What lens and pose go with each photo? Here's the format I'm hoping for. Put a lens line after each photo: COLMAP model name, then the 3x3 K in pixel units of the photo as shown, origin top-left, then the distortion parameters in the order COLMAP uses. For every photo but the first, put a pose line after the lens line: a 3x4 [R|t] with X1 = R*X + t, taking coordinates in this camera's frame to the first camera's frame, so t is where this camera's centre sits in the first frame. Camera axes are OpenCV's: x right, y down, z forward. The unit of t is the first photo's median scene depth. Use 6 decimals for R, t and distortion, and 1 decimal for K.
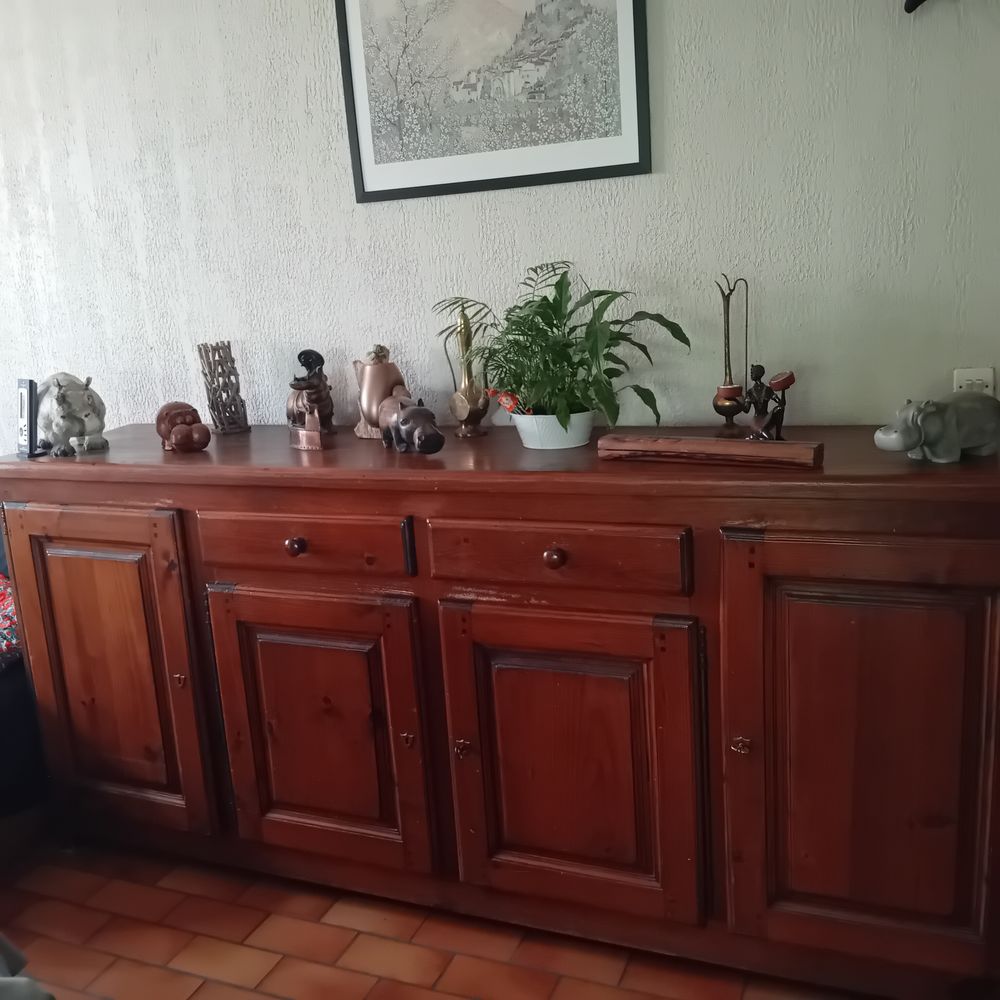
lens RADIAL K [[989.2, 0, 498.9], [0, 989.2, 491.0], [0, 0, 1]] dist [0.137953, -0.252314]
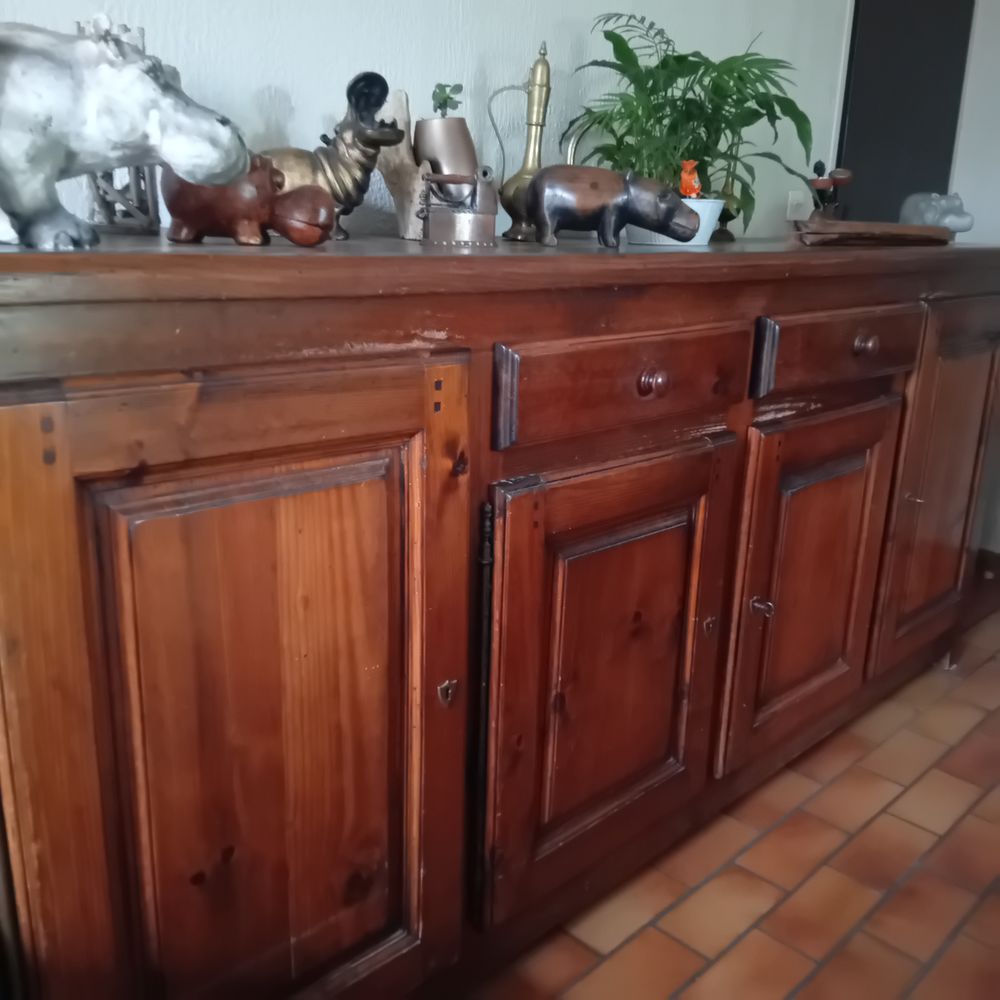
lens RADIAL K [[990.6, 0, 500.0], [0, 990.6, 500.0], [0, 0, 1]] dist [0.131778, -0.236669]
pose [[0.372376, -0.180613, 0.910338, -0.770320], [0.142701, 0.980359, 0.136133, 0.027202], [-0.917046, 0.079213, 0.390836, 0.785154]]
